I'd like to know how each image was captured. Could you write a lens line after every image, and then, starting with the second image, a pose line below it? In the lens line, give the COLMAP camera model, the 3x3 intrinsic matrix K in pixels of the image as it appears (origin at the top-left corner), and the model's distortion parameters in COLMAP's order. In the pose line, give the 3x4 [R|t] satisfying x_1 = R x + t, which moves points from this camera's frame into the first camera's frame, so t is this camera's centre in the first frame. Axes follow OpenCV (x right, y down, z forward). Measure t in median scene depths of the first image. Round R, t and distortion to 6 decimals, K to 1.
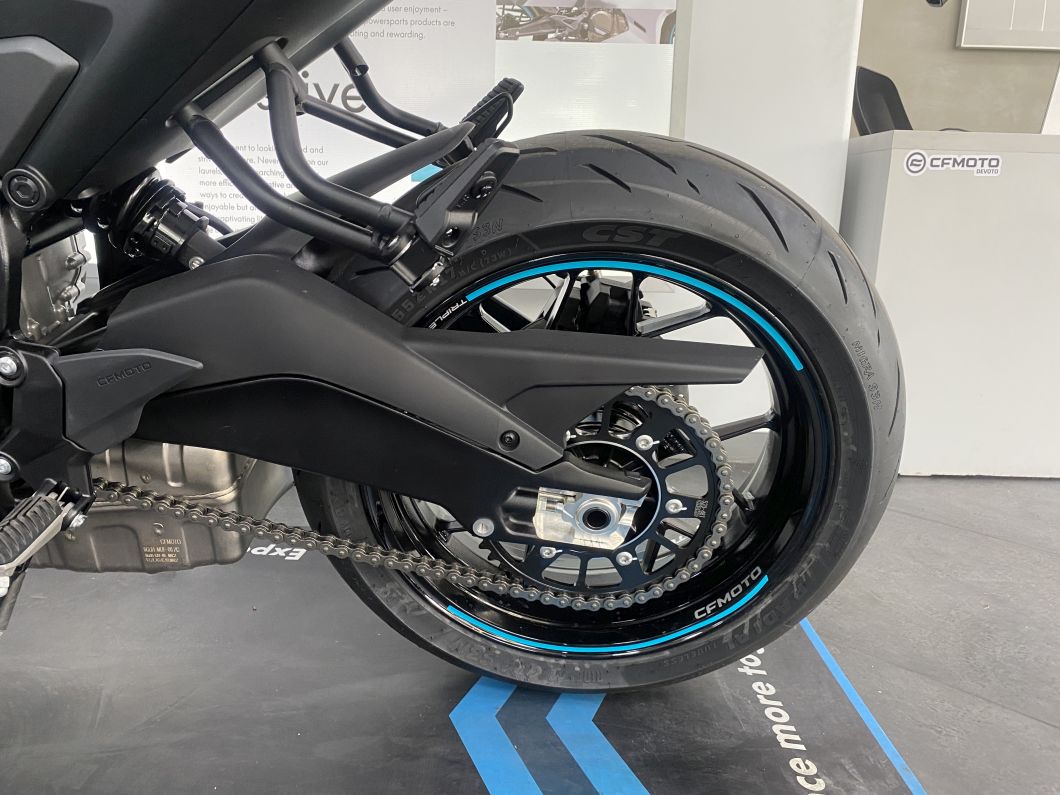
lens RADIAL K [[797.8, 0, 516.1], [0, 797.8, 391.9], [0, 0, 1]] dist [0.050356, -0.056579]
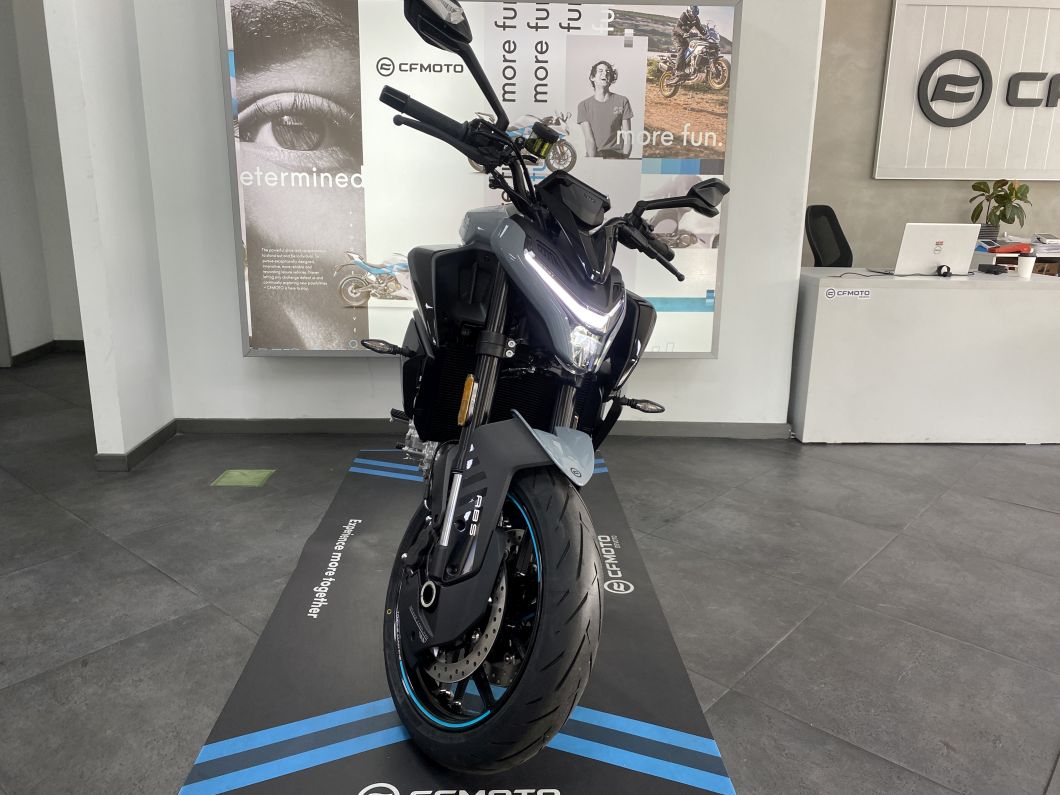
lens RADIAL K [[805.1, 0, 531.2], [0, 805.1, 394.7], [0, 0, 1]] dist [0.019461, -0.002947]
pose [[0.999038, -0.016193, 0.040746, -0.691617], [0.015257, 0.999615, 0.023162, -0.152785], [-0.041105, -0.022518, 0.998901, -2.001664]]
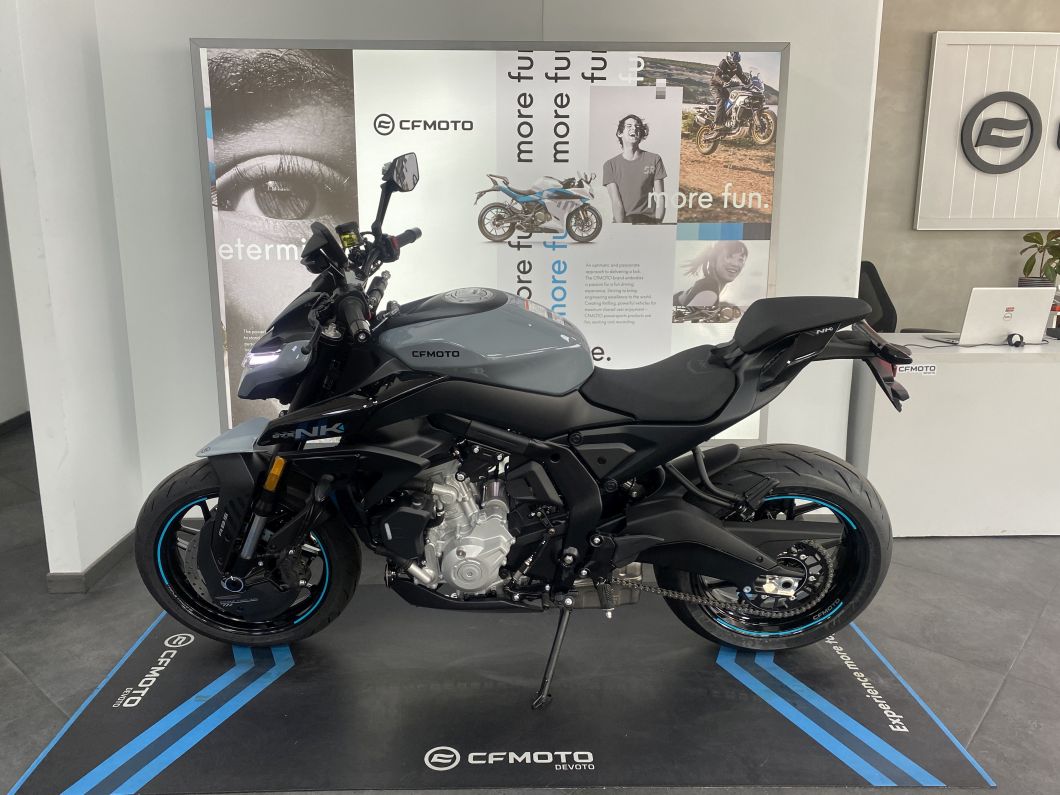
lens RADIAL K [[804.4, 0, 531.1], [0, 804.4, 397.0], [0, 0, 1]] dist [0.024347, -0.011279]
pose [[0.998889, -0.026555, 0.038926, -0.745291], [0.027162, 0.999516, -0.015172, -0.404169], [-0.038504, 0.016212, 0.999127, -1.518044]]
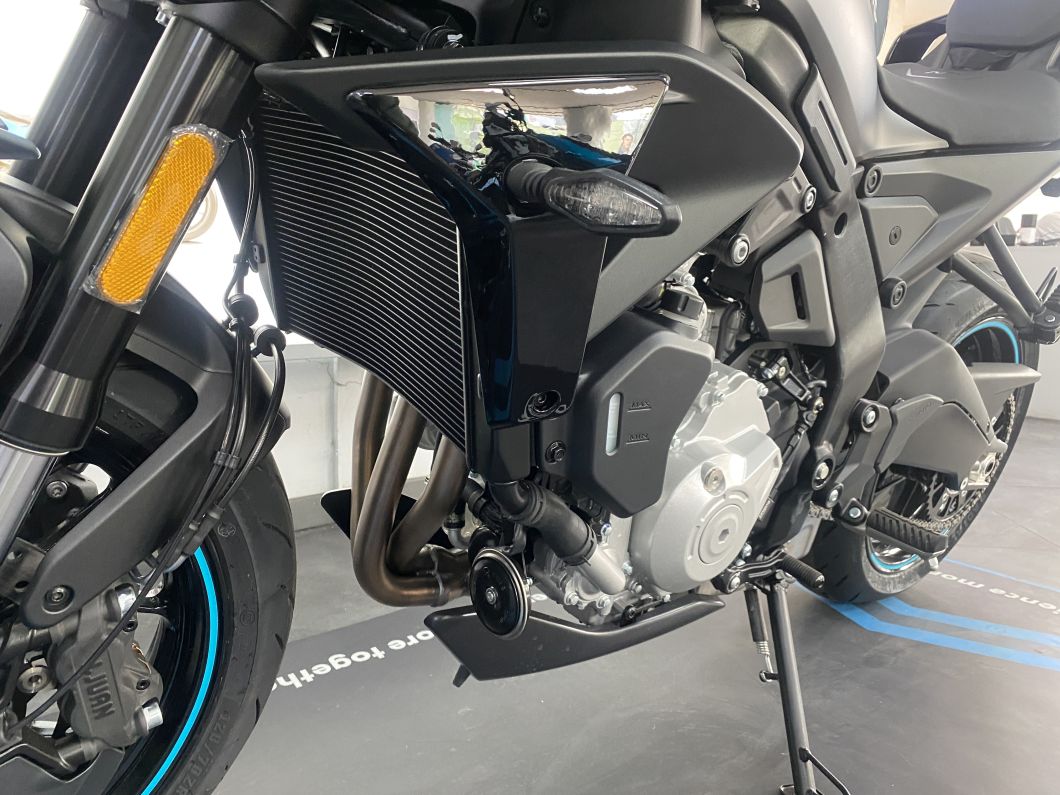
lens RADIAL K [[815.6, 0, 510.8], [0, 815.6, 383.3], [0, 0, 1]] dist [0.015413, -0.000144]
pose [[0.769027, -0.097934, 0.631670, -1.522429], [0.134646, 0.990840, -0.010305, -0.118003], [-0.624875, 0.092976, 0.775169, 0.239974]]
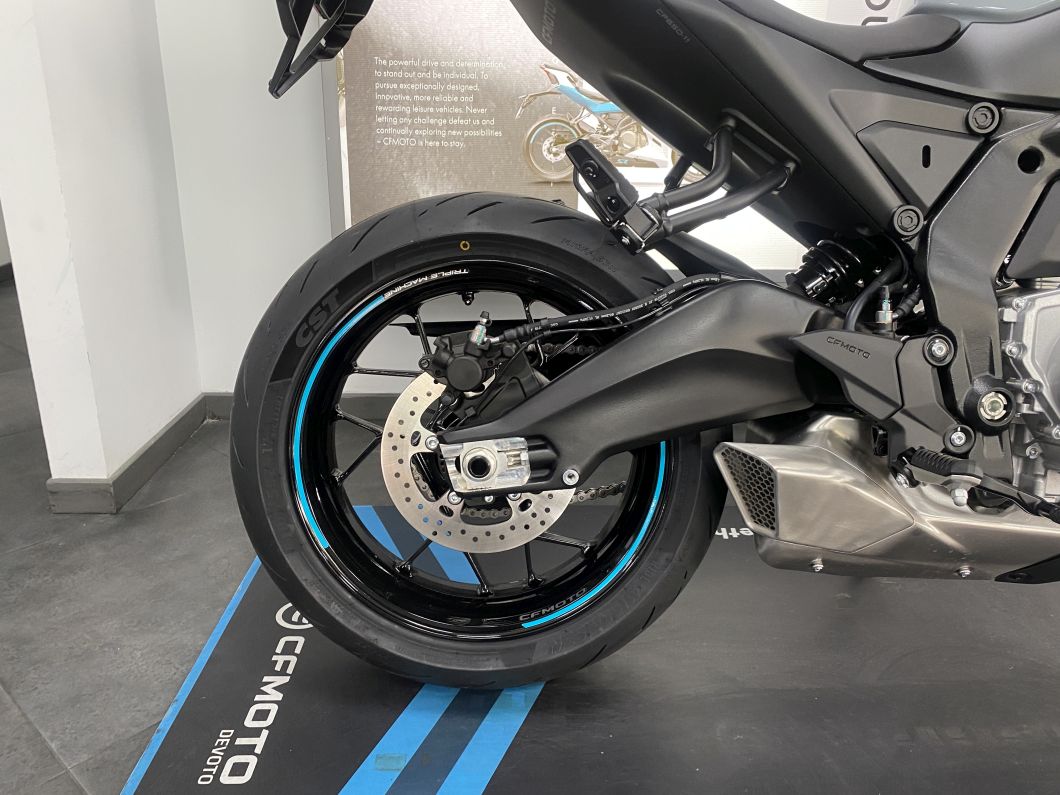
lens RADIAL K [[813.6, 0, 542.4], [0, 813.6, 379.0], [0, 0, 1]] dist [0.011850, -0.002583]
pose [[0.999154, -0.015855, 0.037939, -1.458692], [0.012438, 0.995985, 0.088654, -0.193730], [-0.039192, -0.088107, 0.995340, -0.166498]]
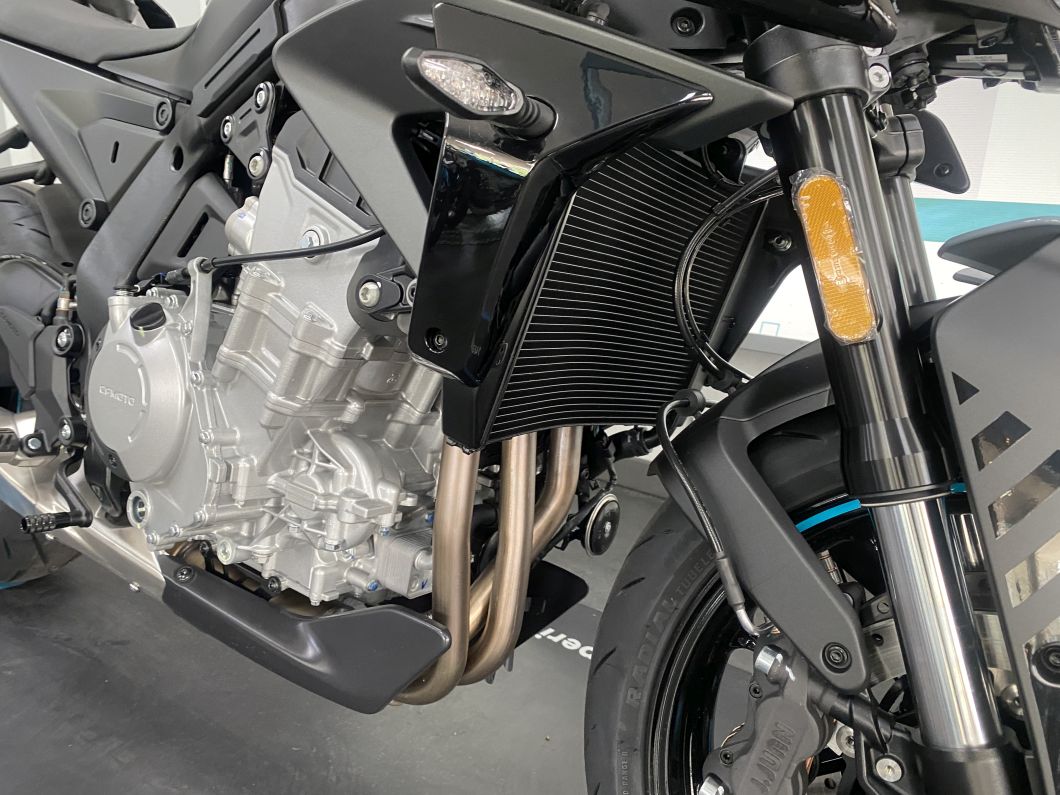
lens RADIAL K [[805.1, 0, 531.2], [0, 805.1, 394.7], [0, 0, 1]] dist [0.019461, -0.002947]
pose [[0.819382, 0.161310, -0.550084, 0.117573], [-0.131054, 0.986891, 0.094190, -0.240967], [0.558067, -0.005087, 0.829781, 0.311759]]
